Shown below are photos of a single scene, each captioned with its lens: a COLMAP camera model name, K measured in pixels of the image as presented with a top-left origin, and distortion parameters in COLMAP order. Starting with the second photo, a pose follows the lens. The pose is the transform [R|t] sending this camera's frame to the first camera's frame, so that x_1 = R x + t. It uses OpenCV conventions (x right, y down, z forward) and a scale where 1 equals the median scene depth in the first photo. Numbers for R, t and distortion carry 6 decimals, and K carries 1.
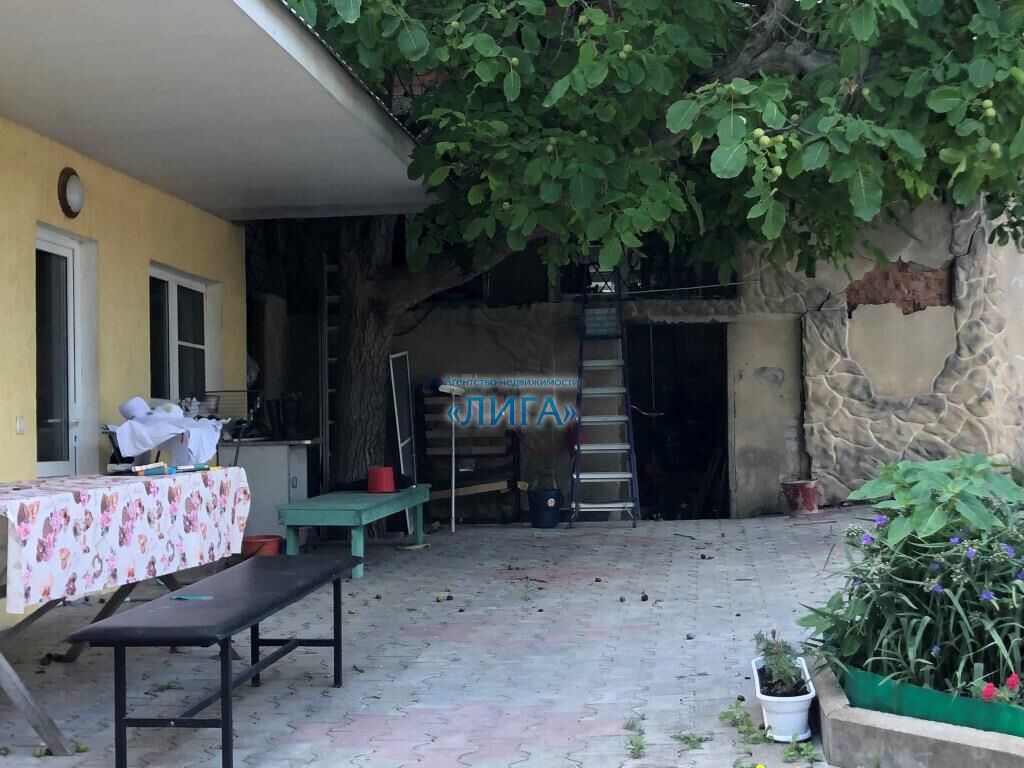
lens RADIAL K [[1417.2, 0, 509.7], [0, 1417.2, 376.7], [0, 0, 1]] dist [0.182665, -0.768978]
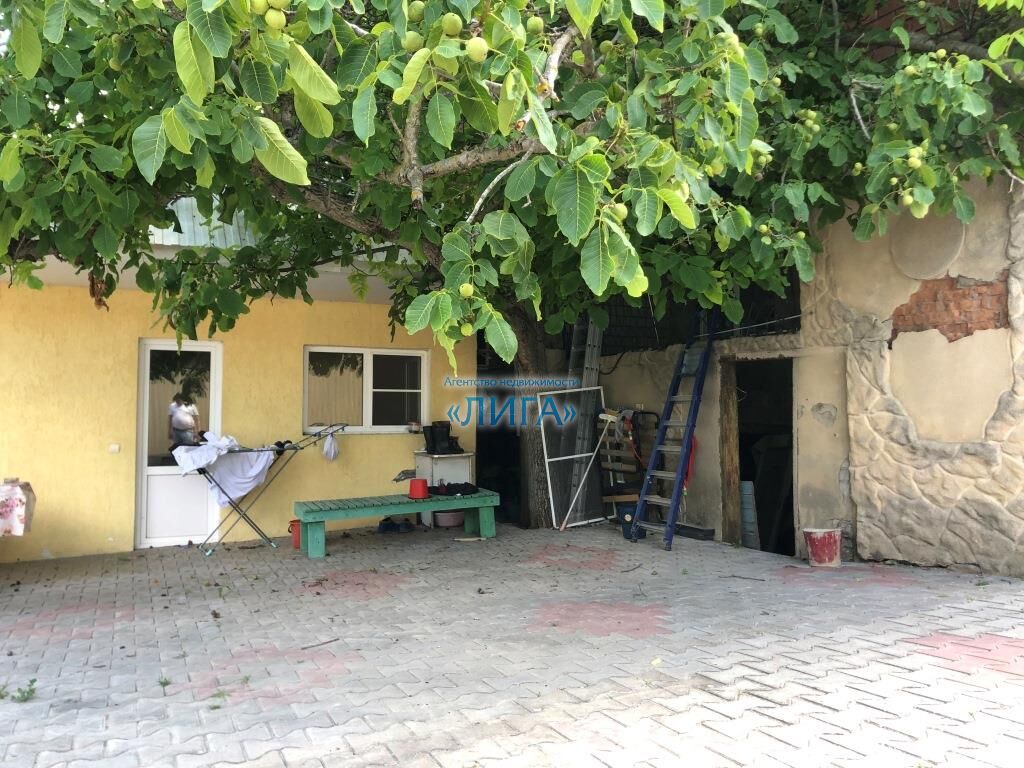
lens RADIAL K [[827.2, 0, 512.1], [0, 827.2, 387.4], [0, 0, 1]] dist [0.061859, -0.074073]
pose [[0.537700, -0.001724, -0.843135, 0.586034], [0.023726, 0.999633, 0.013087, -0.032209], [0.842803, -0.027041, 0.537543, 0.576233]]
